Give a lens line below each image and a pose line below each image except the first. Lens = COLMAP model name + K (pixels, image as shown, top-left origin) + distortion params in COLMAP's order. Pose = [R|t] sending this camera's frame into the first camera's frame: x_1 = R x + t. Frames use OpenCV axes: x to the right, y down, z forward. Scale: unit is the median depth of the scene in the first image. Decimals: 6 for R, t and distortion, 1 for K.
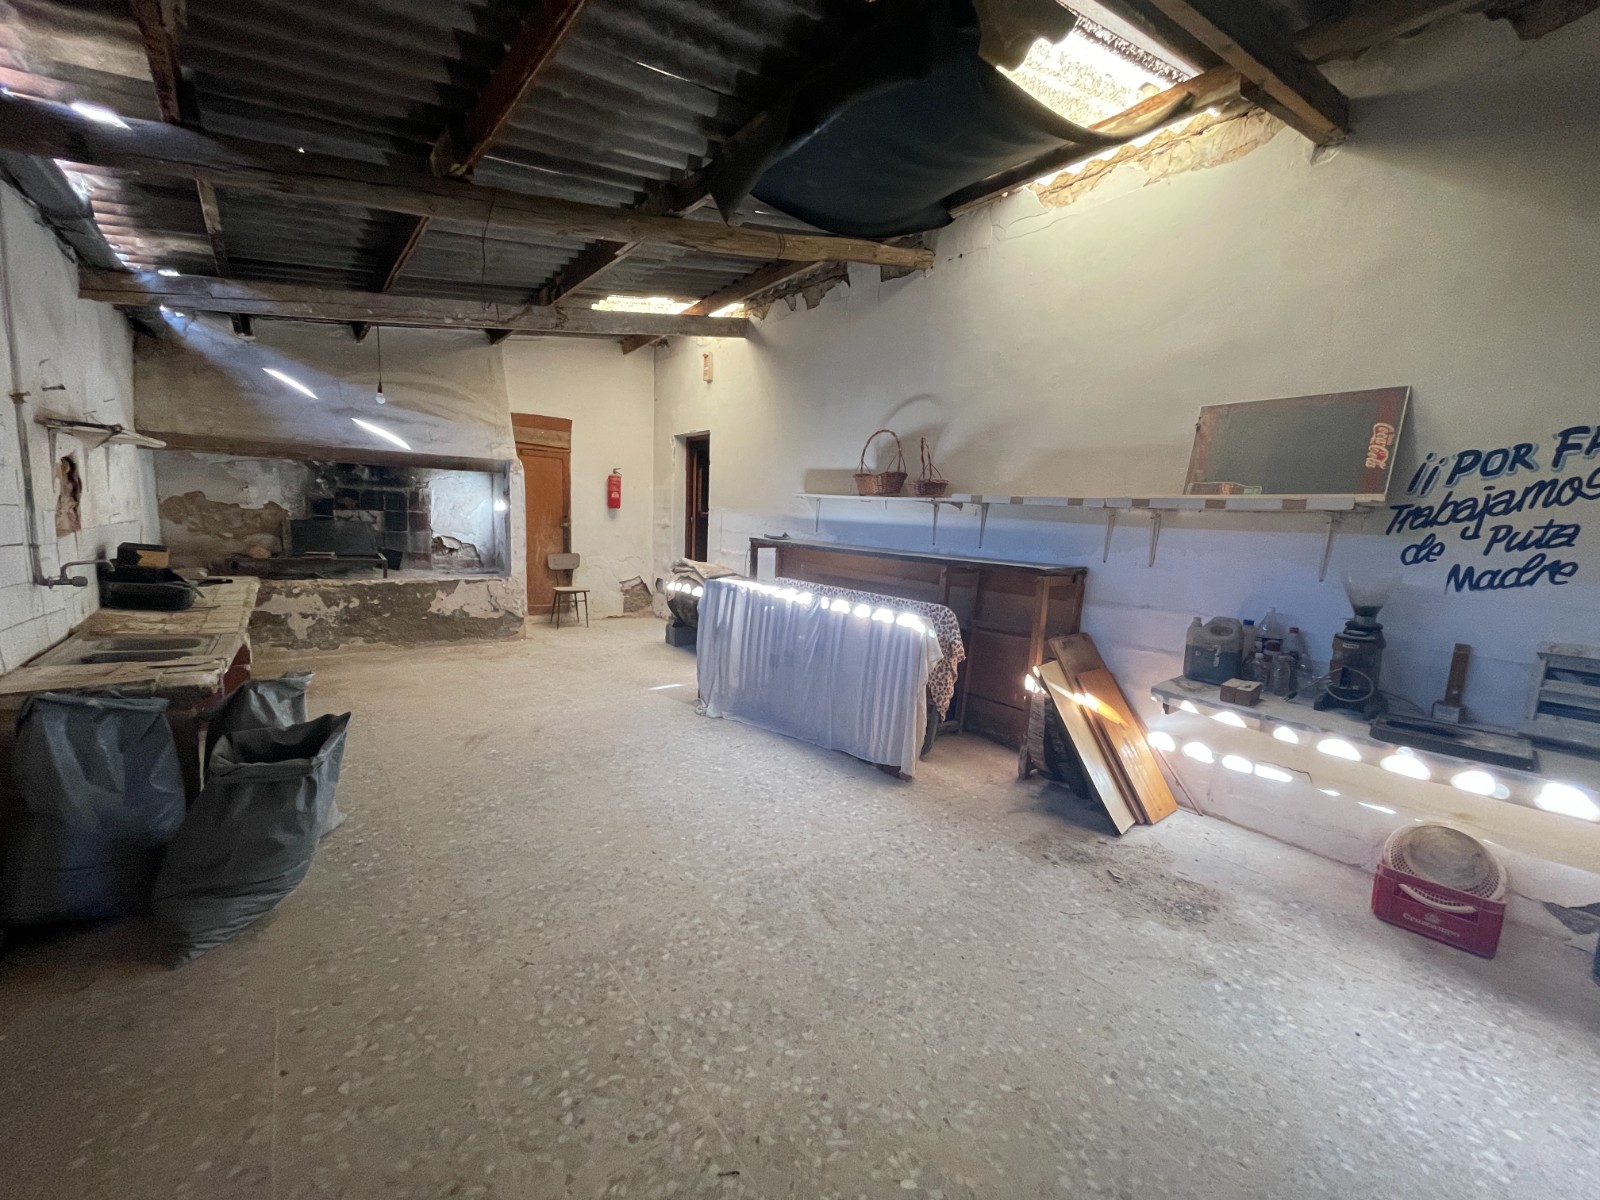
lens RADIAL K [[644.0, 0, 785.3], [0, 644.0, 597.4], [0, 0, 1]] dist [-0.003458, -0.000909]
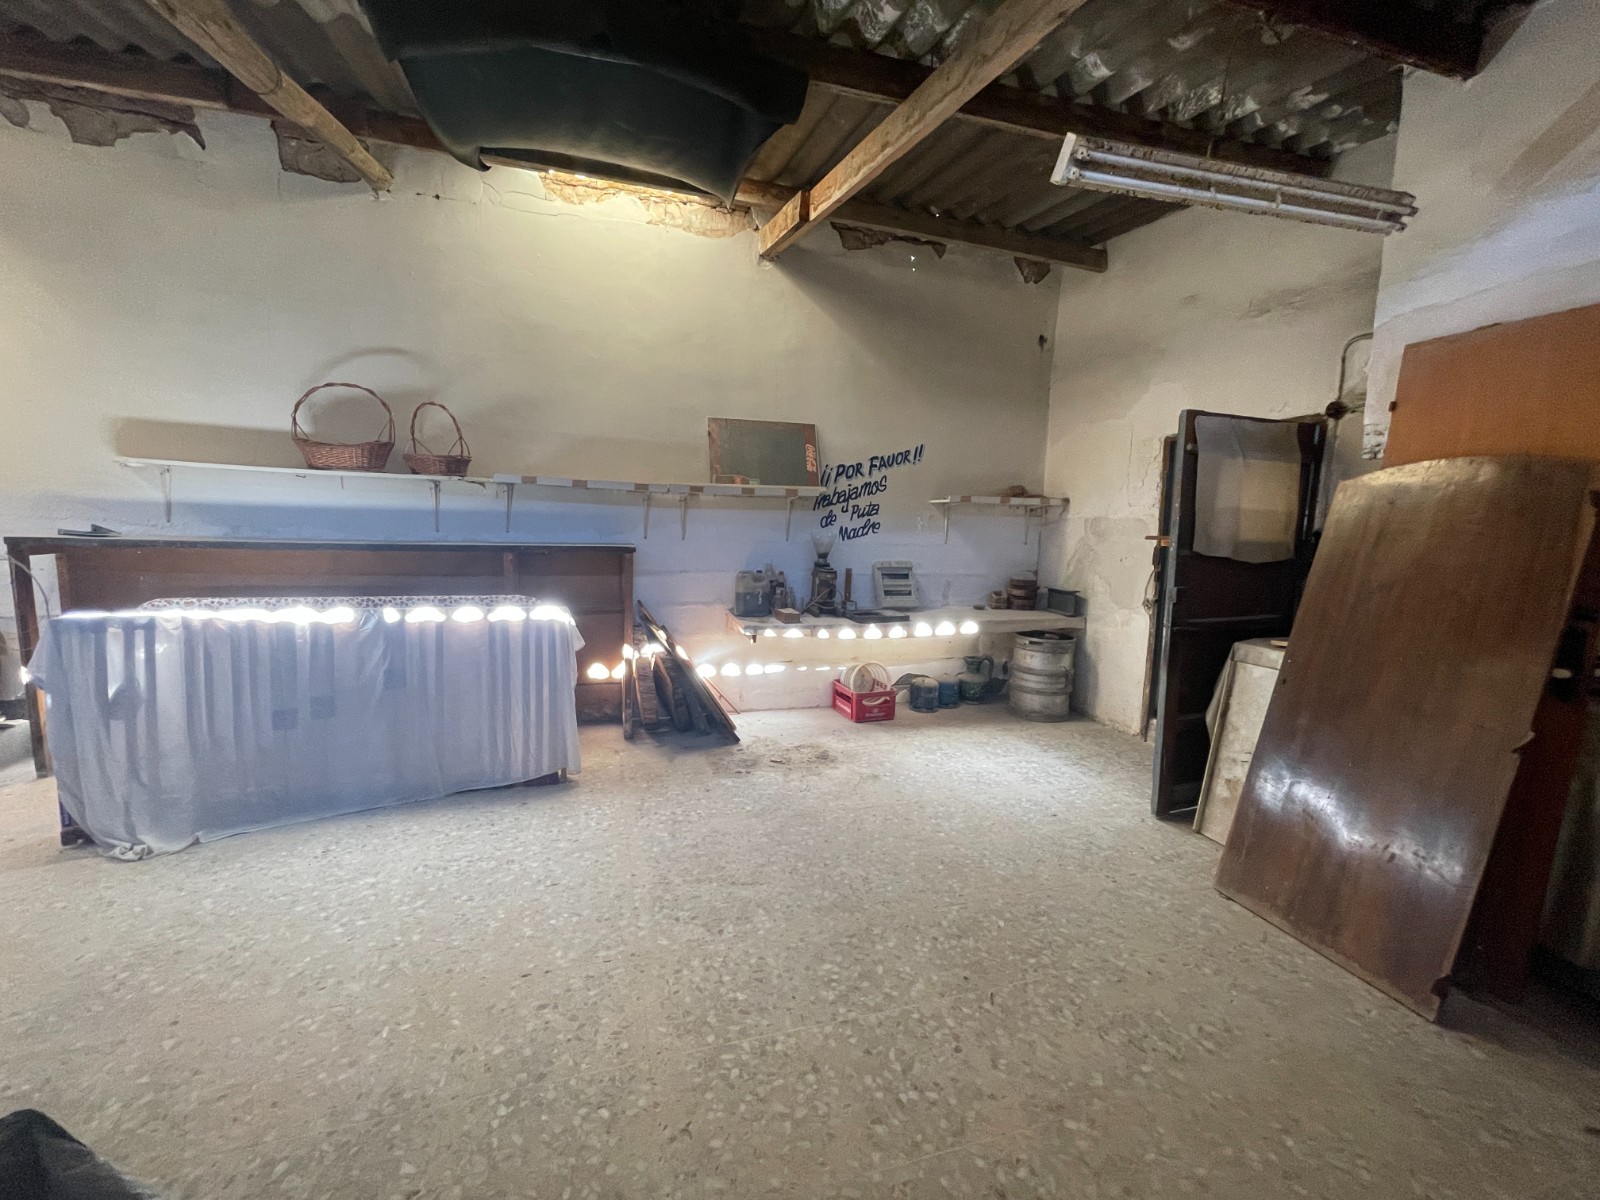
lens RADIAL K [[644.0, 0, 798.8], [0, 644.0, 598.1], [0, 0, 1]] dist [-0.003458, -0.000909]
pose [[0.343658, -0.143724, 0.928032, -0.664565], [0.110957, 0.987511, 0.111848, -0.060207], [-0.932517, 0.064534, 0.355313, 0.415338]]
